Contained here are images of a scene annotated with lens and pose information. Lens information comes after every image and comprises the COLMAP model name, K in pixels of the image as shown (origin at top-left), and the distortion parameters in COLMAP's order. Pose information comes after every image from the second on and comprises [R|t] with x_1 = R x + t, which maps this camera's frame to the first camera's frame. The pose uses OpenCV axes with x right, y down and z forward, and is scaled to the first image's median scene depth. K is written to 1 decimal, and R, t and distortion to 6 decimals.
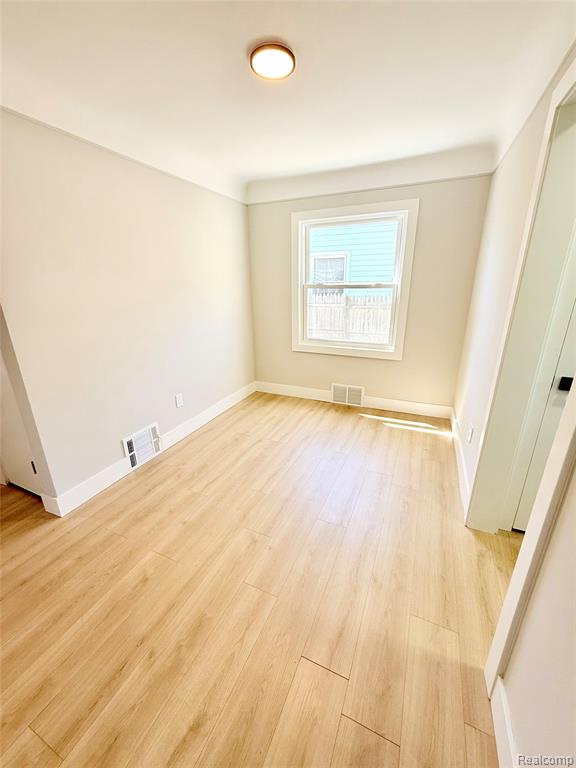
lens RADIAL K [[305.4, 0, 289.8], [0, 305.4, 383.5], [0, 0, 1]] dist [-0.003013, 0.000864]
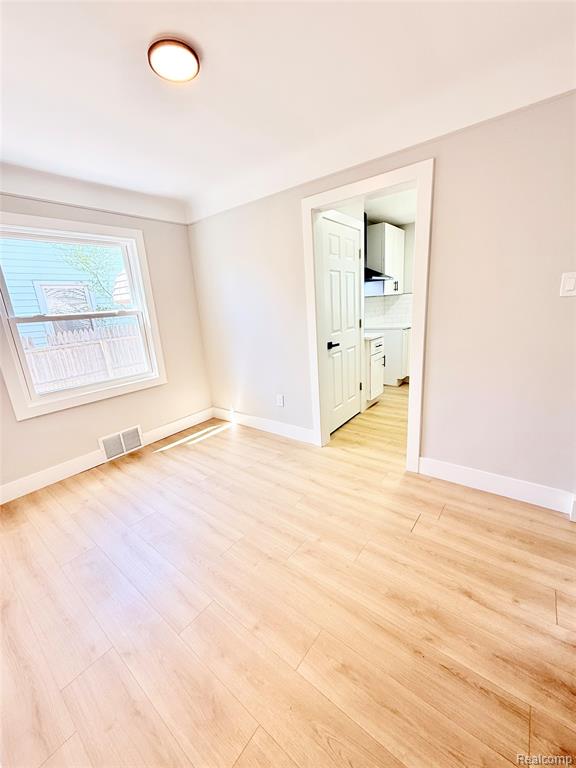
lens RADIAL K [[305.4, 0, 287.5], [0, 305.4, 384.3], [0, 0, 1]] dist [-0.003013, 0.000864]
pose [[0.238340, -0.249387, 0.938616, -0.508469], [0.366962, 0.917946, 0.150713, -0.078898], [-0.899185, 0.308515, 0.310299, 0.332521]]
